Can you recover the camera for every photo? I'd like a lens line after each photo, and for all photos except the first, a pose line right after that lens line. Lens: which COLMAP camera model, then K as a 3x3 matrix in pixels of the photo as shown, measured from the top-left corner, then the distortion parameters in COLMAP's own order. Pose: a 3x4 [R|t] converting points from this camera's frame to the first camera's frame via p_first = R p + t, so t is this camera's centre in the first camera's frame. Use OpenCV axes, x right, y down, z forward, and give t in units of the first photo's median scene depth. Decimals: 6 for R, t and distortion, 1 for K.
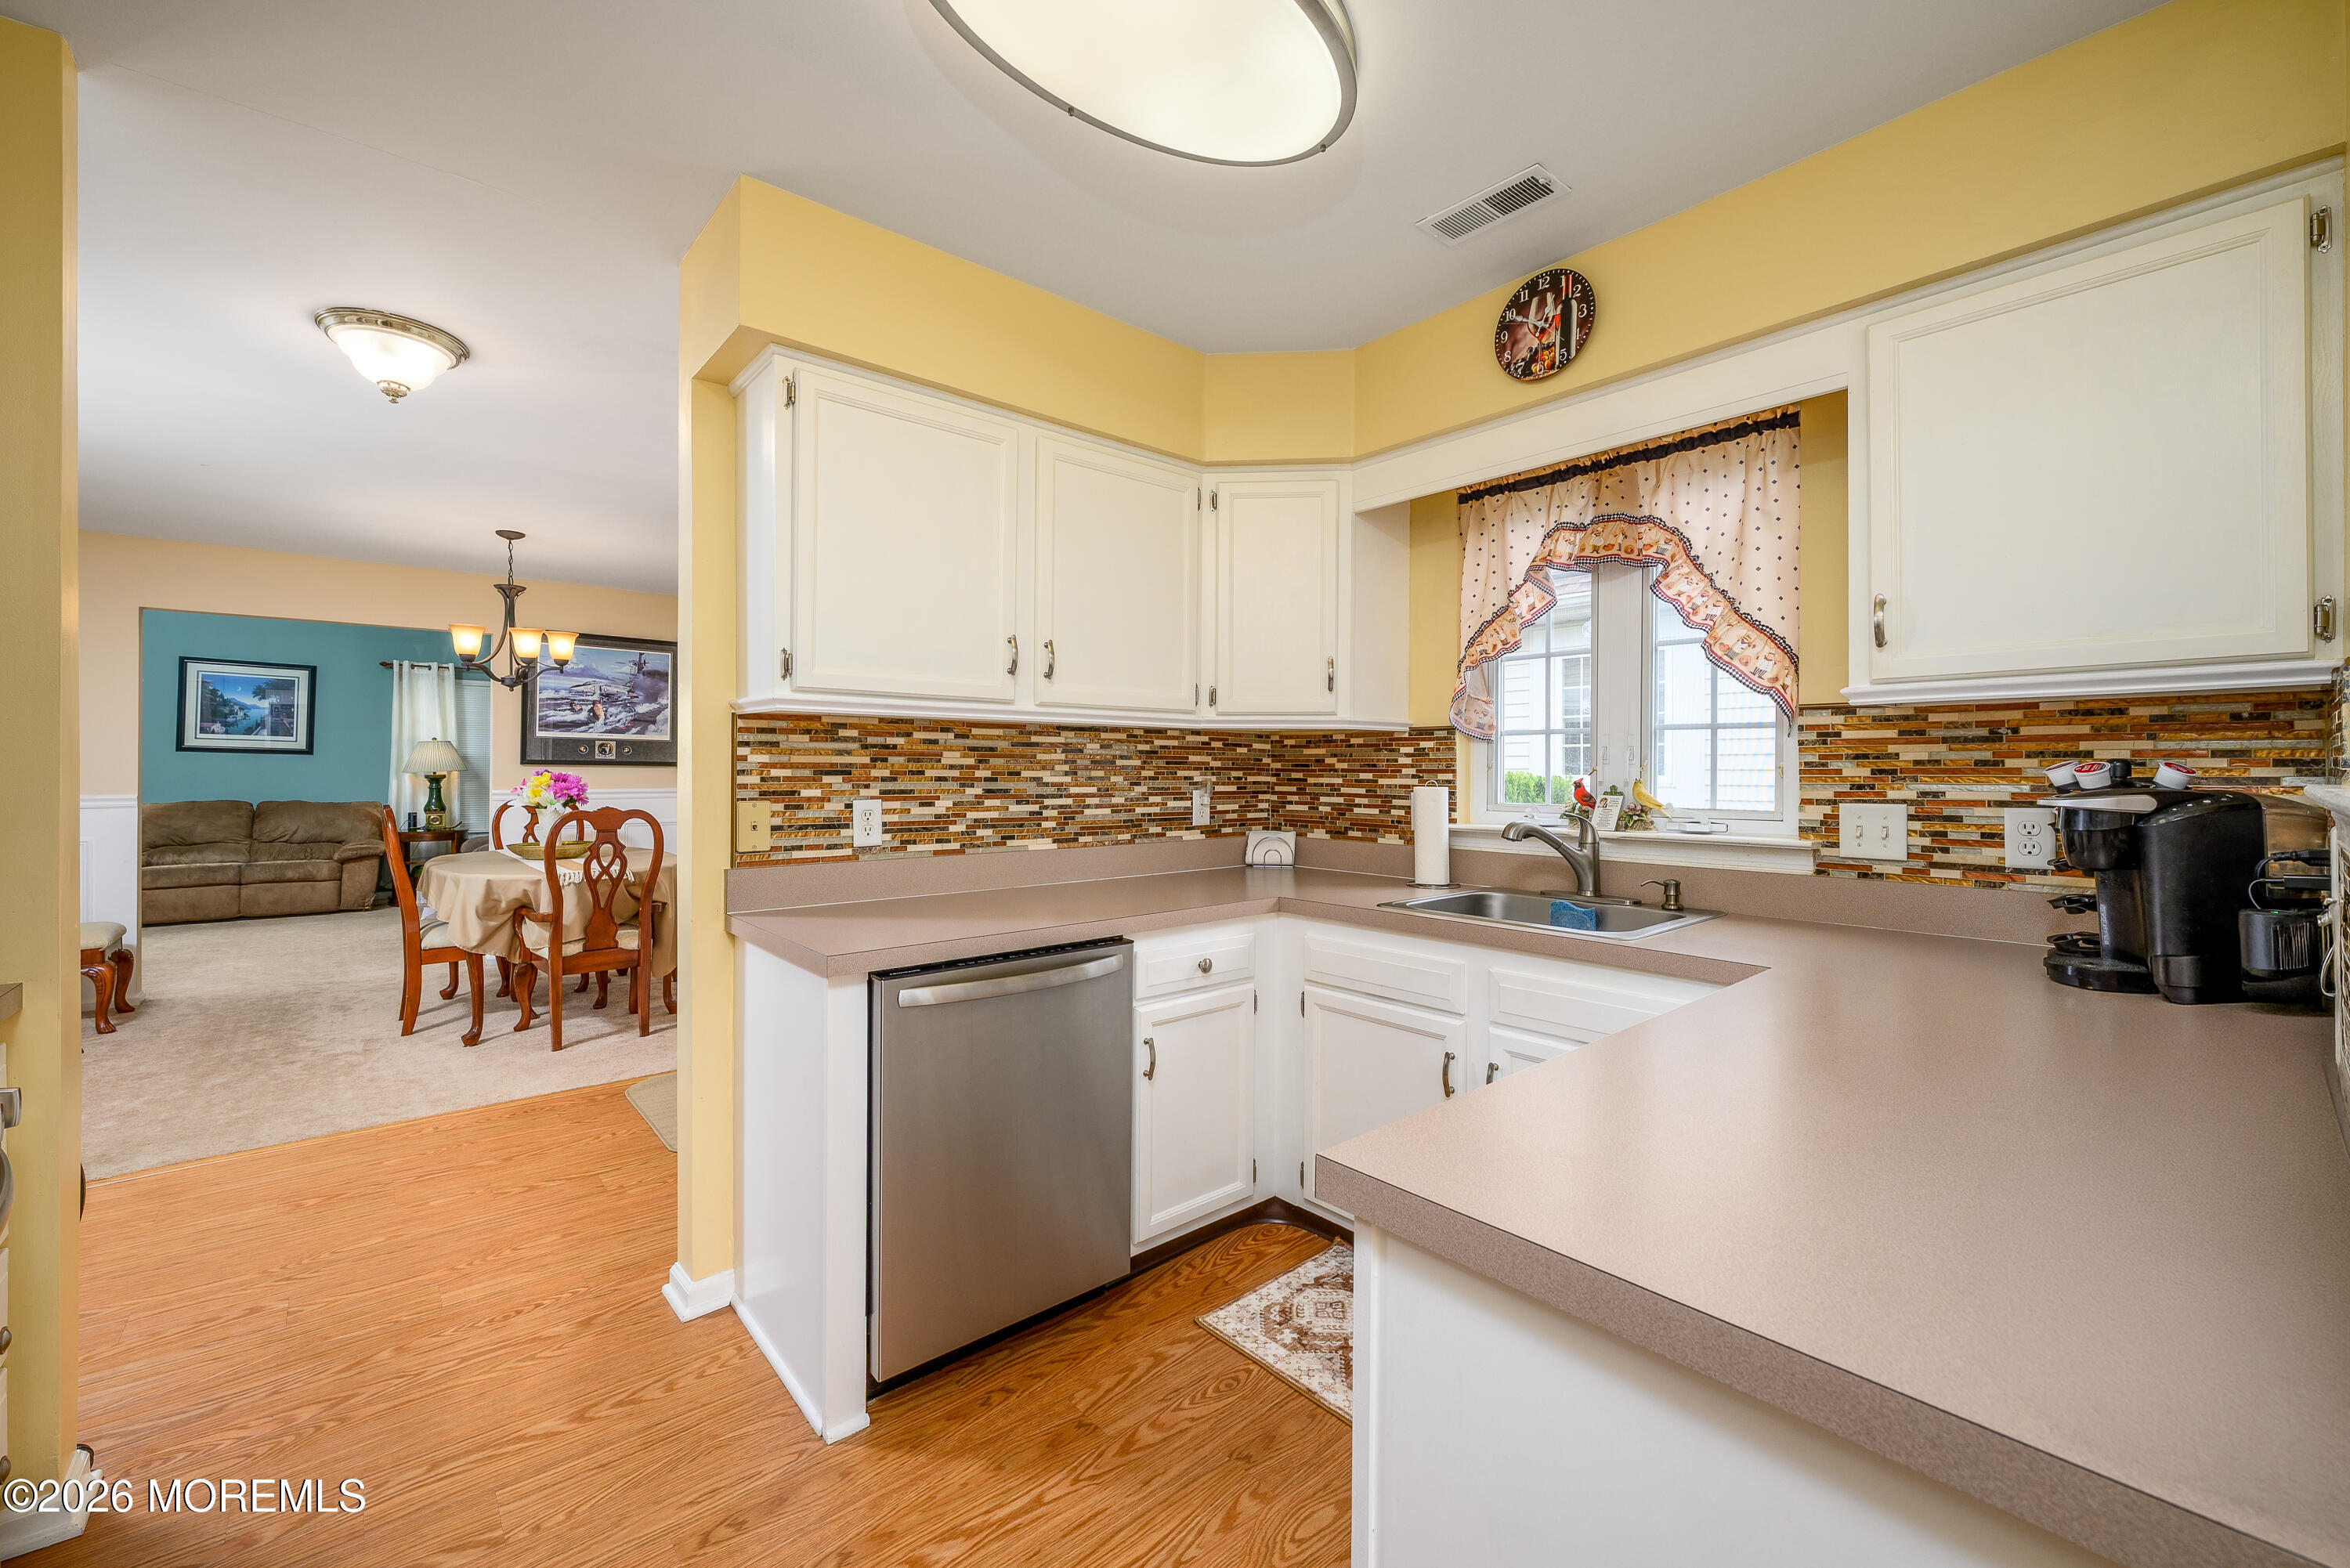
lens RADIAL K [[941.5, 0, 1176.0], [0, 941.5, 768.5], [0, 0, 1]] dist [-0.002952, -0.000163]
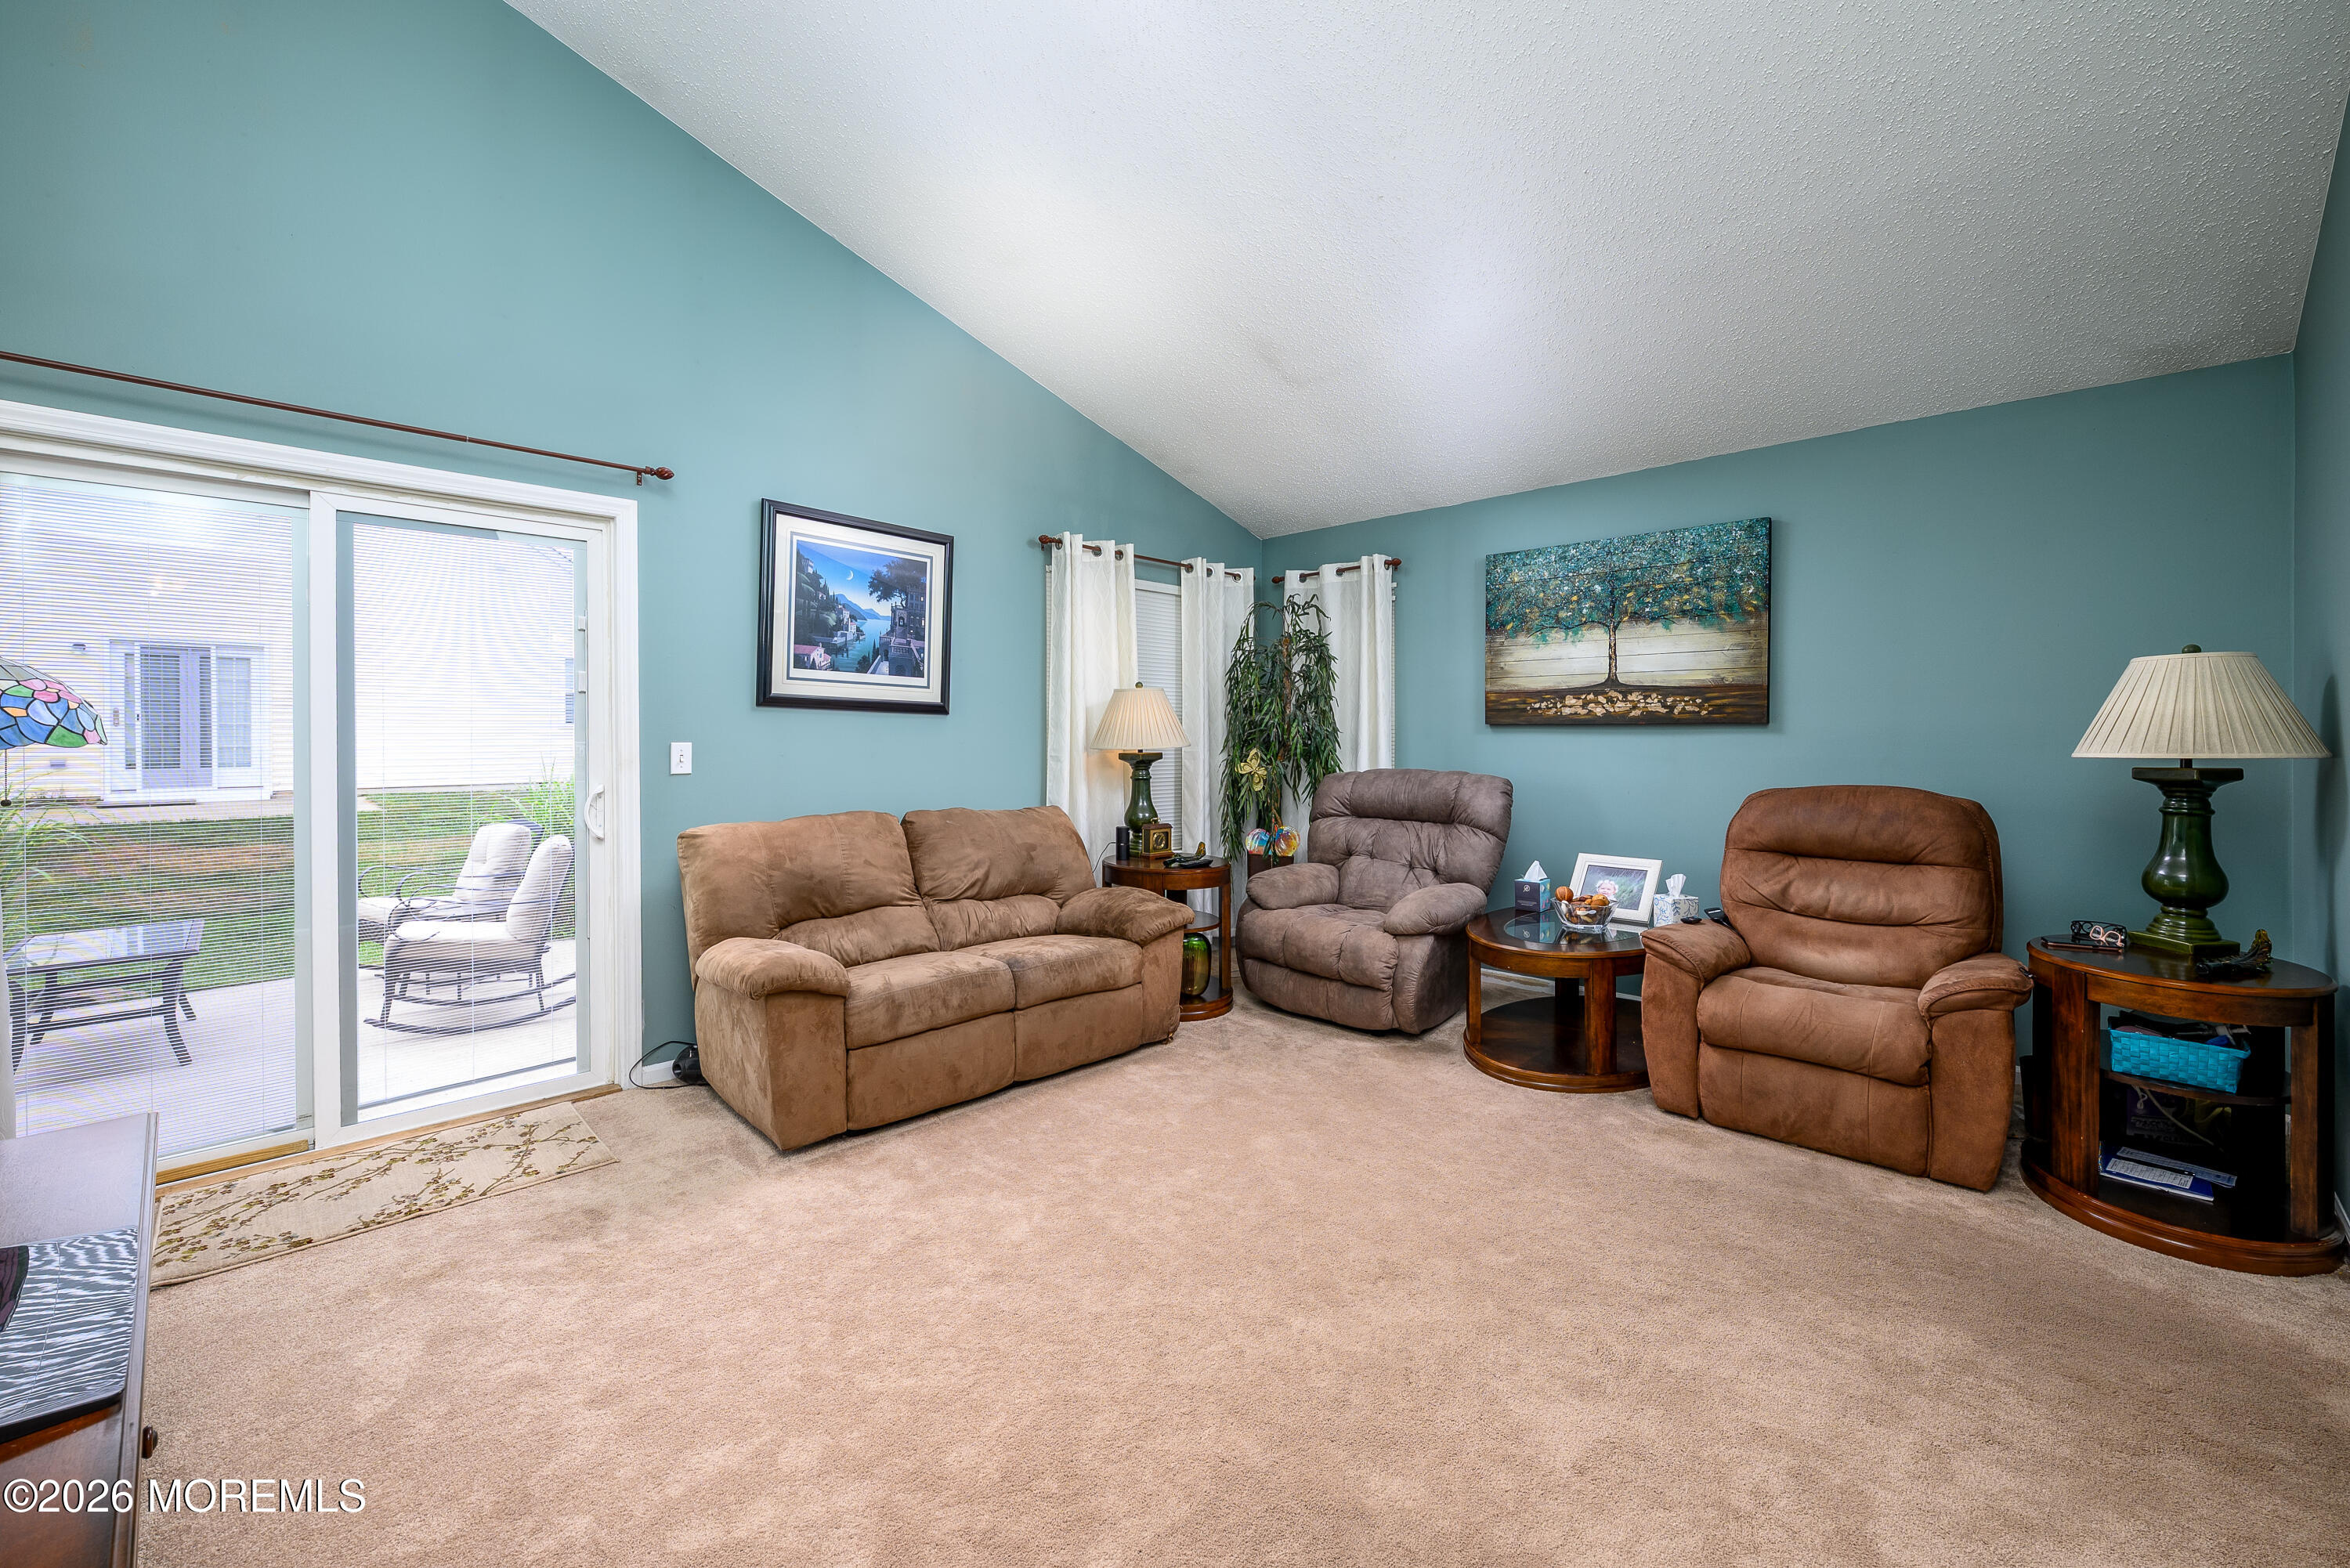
lens RADIAL K [[941.5, 0, 1152.9], [0, 941.5, 738.9], [0, 0, 1]] dist [-0.002952, -0.000163]
pose [[0.997559, -0.002575, 0.069776, -0.921660], [0.002401, 0.999994, 0.002579, -0.002992], [-0.069782, -0.002405, 0.997559, 0.537119]]
